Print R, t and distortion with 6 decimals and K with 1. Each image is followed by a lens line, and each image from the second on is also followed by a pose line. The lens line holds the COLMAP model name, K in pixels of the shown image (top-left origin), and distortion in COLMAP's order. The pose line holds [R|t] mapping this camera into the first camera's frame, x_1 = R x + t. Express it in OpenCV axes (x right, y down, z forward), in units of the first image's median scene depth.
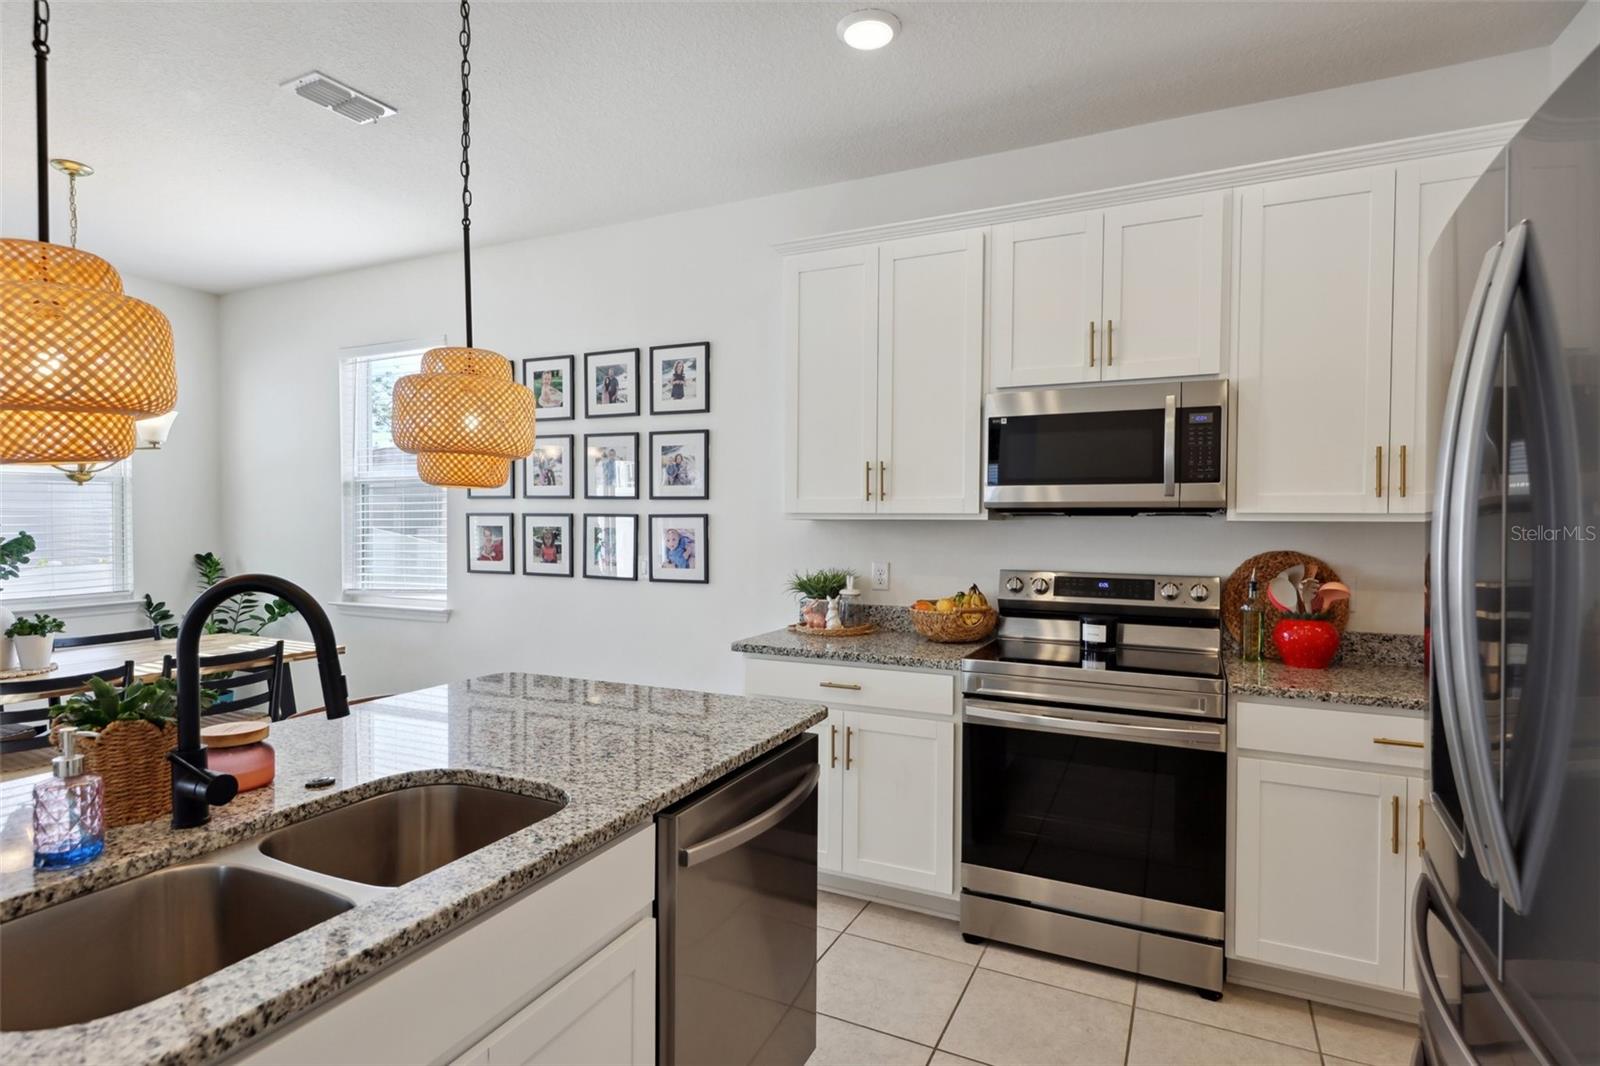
lens RADIAL K [[831.3, 0, 785.0], [0, 831.3, 537.9], [0, 0, 1]] dist [0.017430, -0.006051]
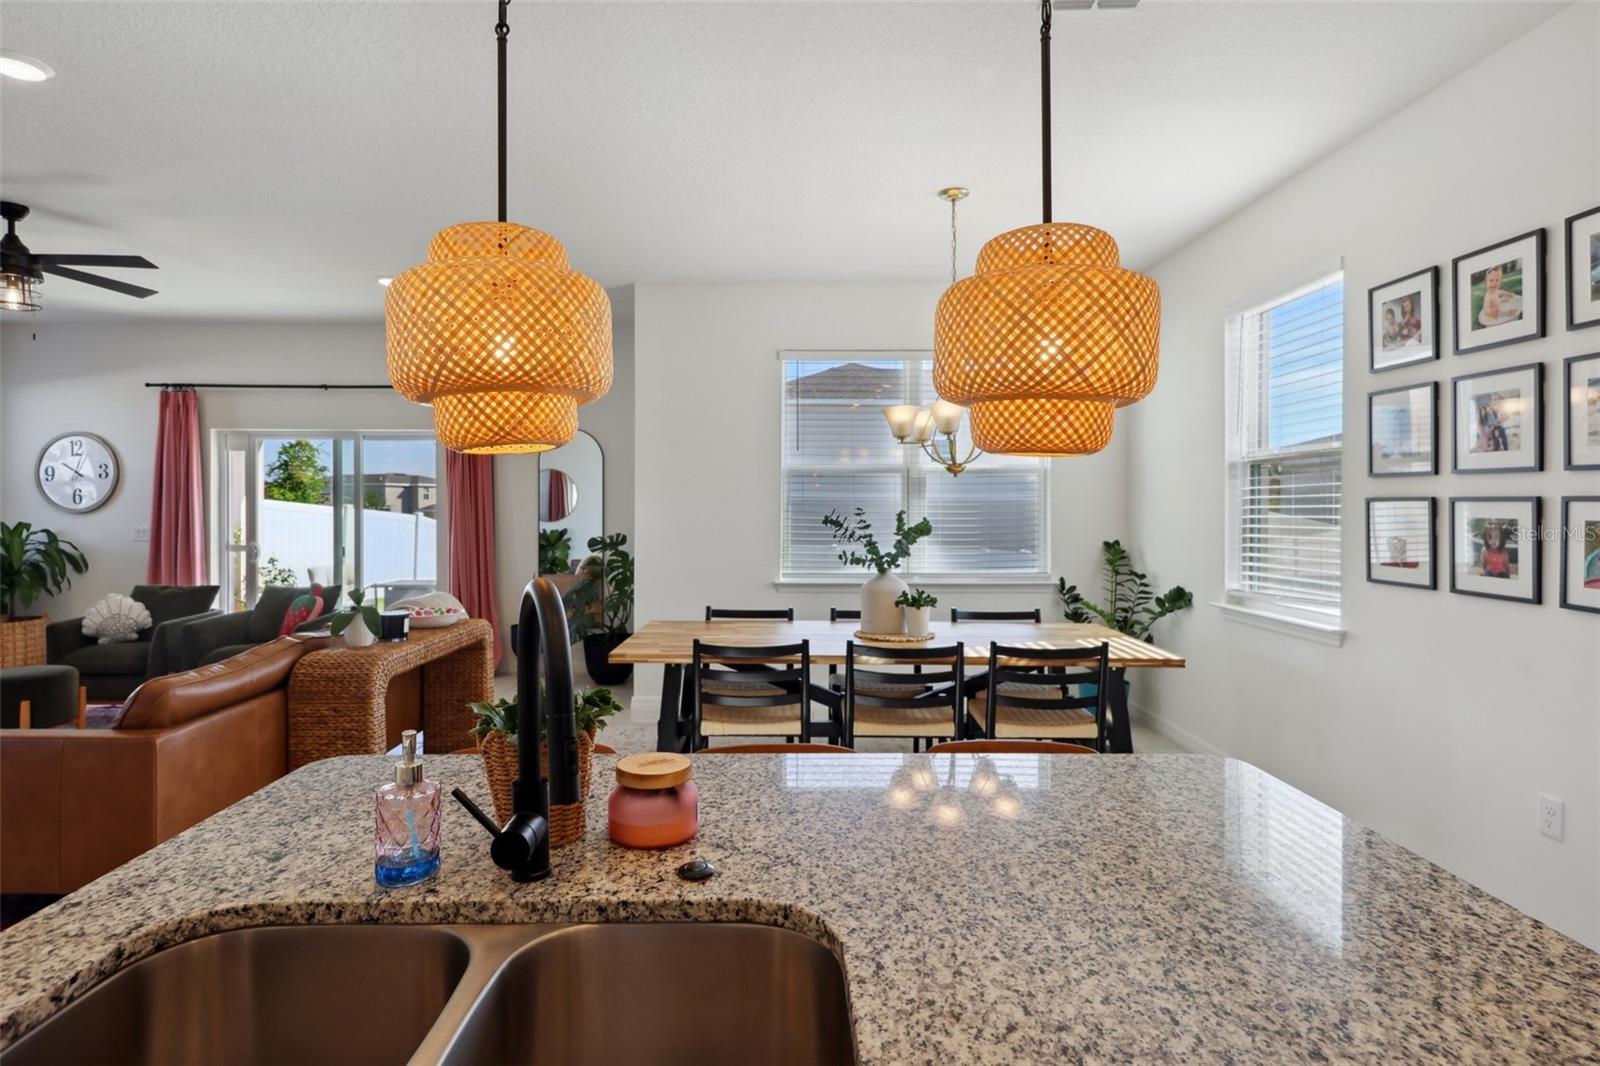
lens RADIAL K [[831.3, 0, 778.6], [0, 831.3, 508.2], [0, 0, 1]] dist [0.017430, -0.006051]
pose [[0.439983, 0.000449, -0.898006, 0.044561], [-0.019230, 0.999775, -0.008922, -0.005722], [0.897800, 0.021194, 0.439892, 0.272675]]
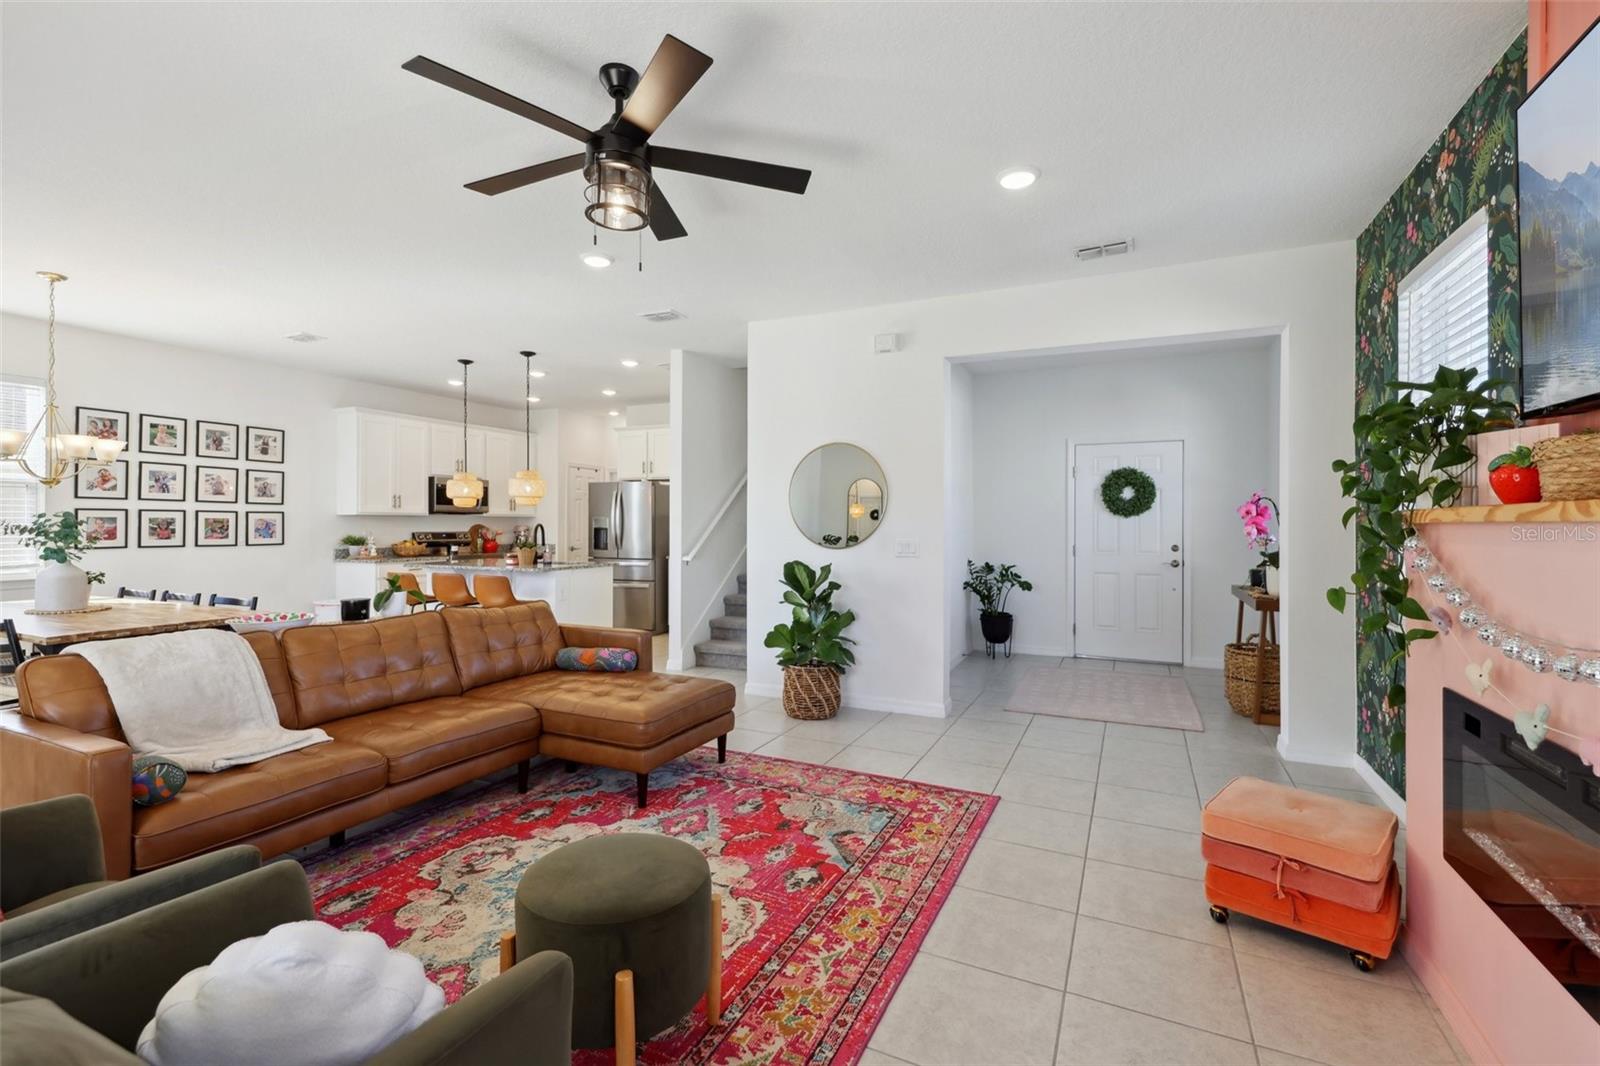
lens RADIAL K [[712.1, 0, 795.5], [0, 712.1, 521.0], [0, 0, 1]] dist [0.015978, -0.005744]
pose [[-0.020584, -0.001859, 0.999786, -1.905889], [0.019524, 0.999807, 0.002261, 0.016101], [-0.999597, 0.019567, -0.020543, -0.256154]]
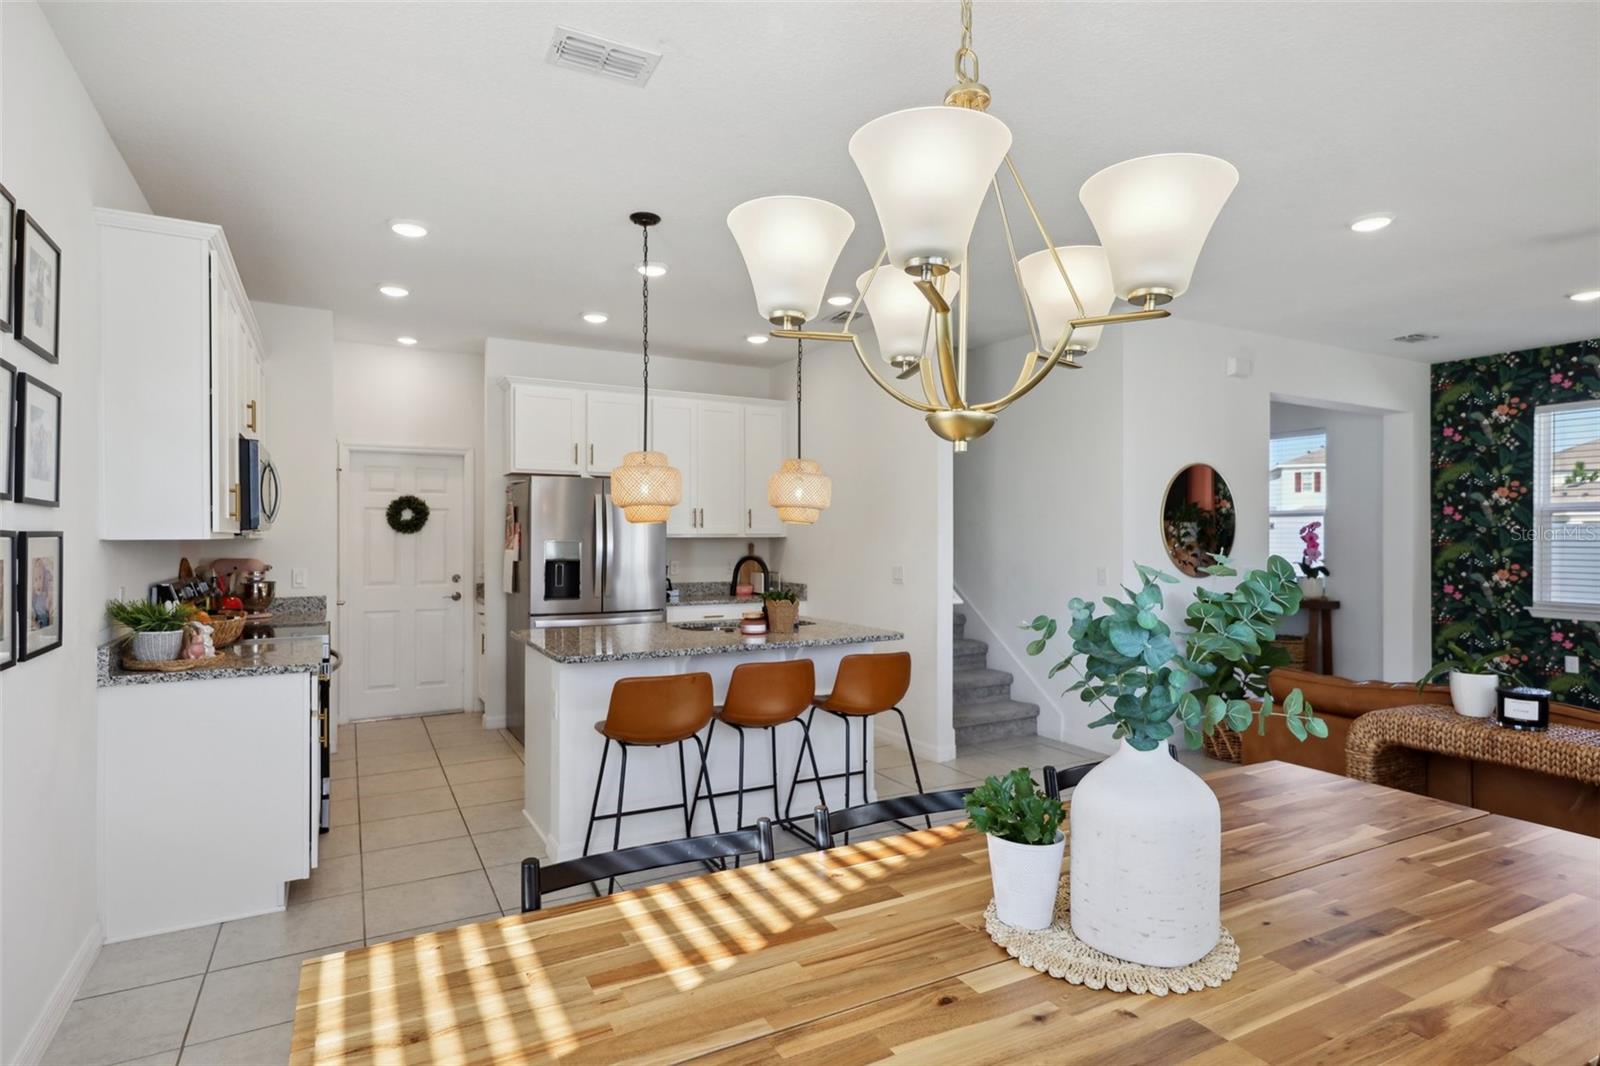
lens RADIAL K [[831.3, 0, 798.0], [0, 831.3, 536.2], [0, 0, 1]] dist [0.017430, -0.006051]
pose [[-0.819011, -0.003533, 0.573767, -0.872798], [0.009122, 0.999774, 0.019177, -0.031544], [-0.573705, 0.020940, -0.818794, 1.172775]]
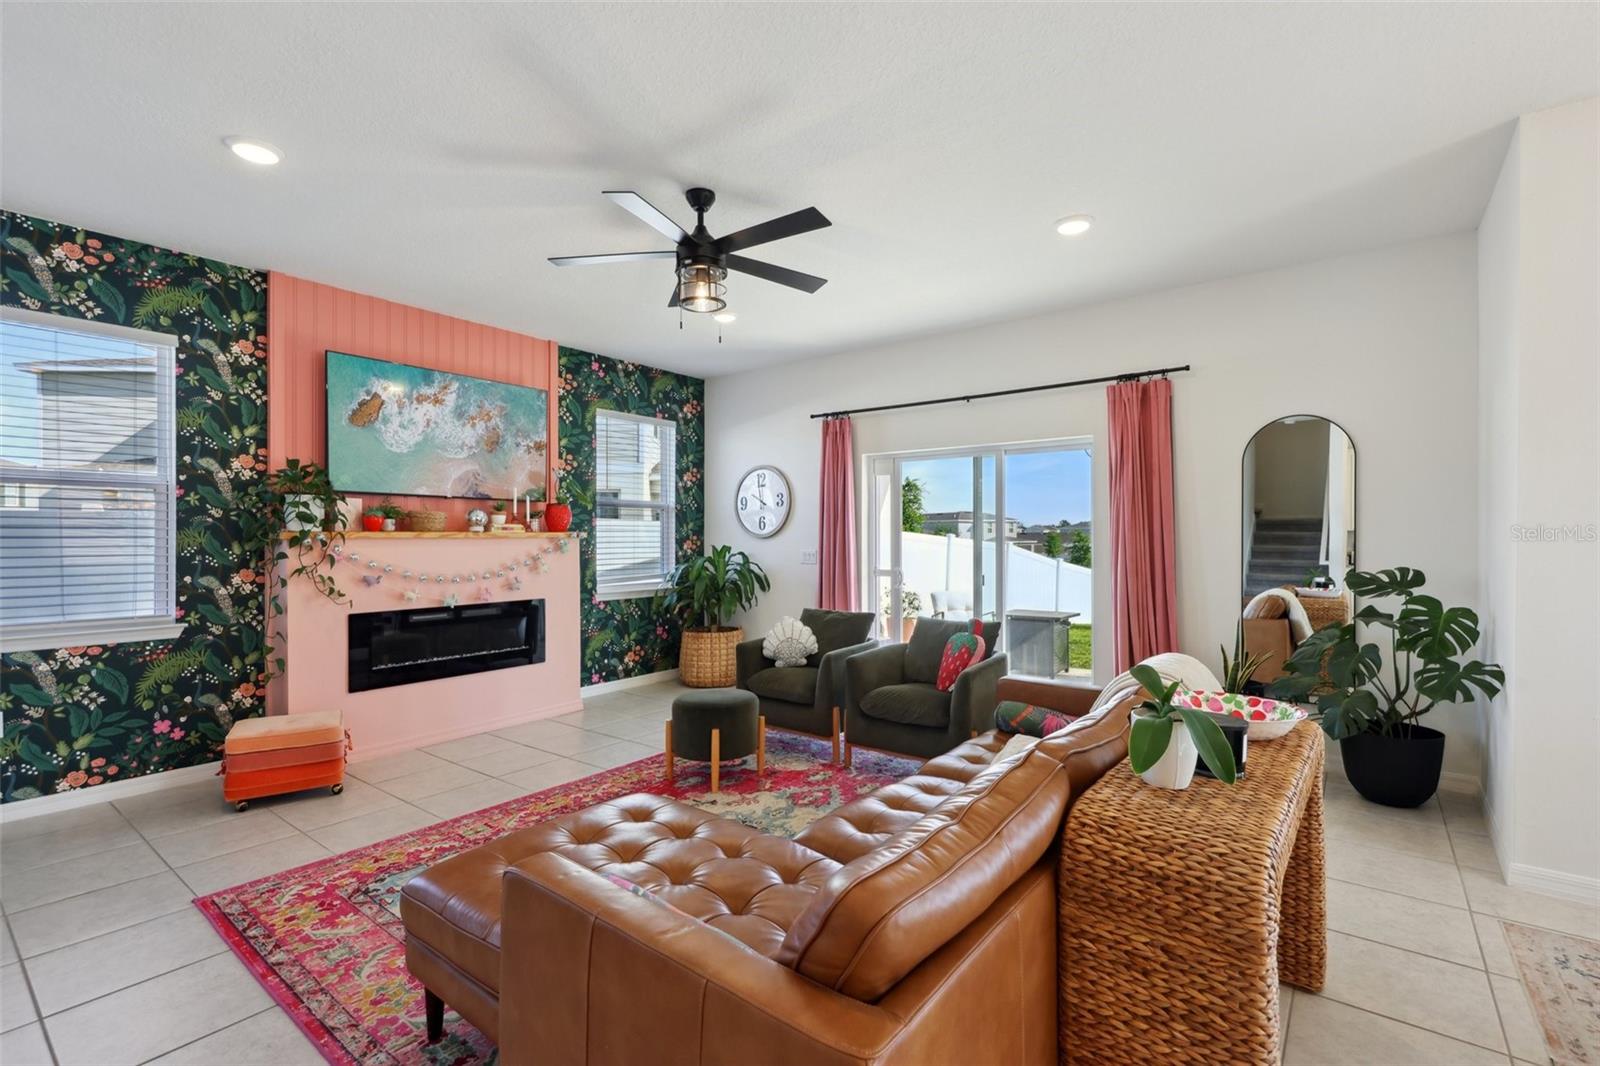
lens RADIAL K [[712.1, 0, 795.9], [0, 712.1, 541.2], [0, 0, 1]] dist [0.015978, -0.005744]
pose [[-0.201261, 0.001749, -0.979536, -0.532716], [-0.020282, 0.999777, 0.005953, 0.012527], [0.979328, 0.021065, -0.201180, 0.146491]]
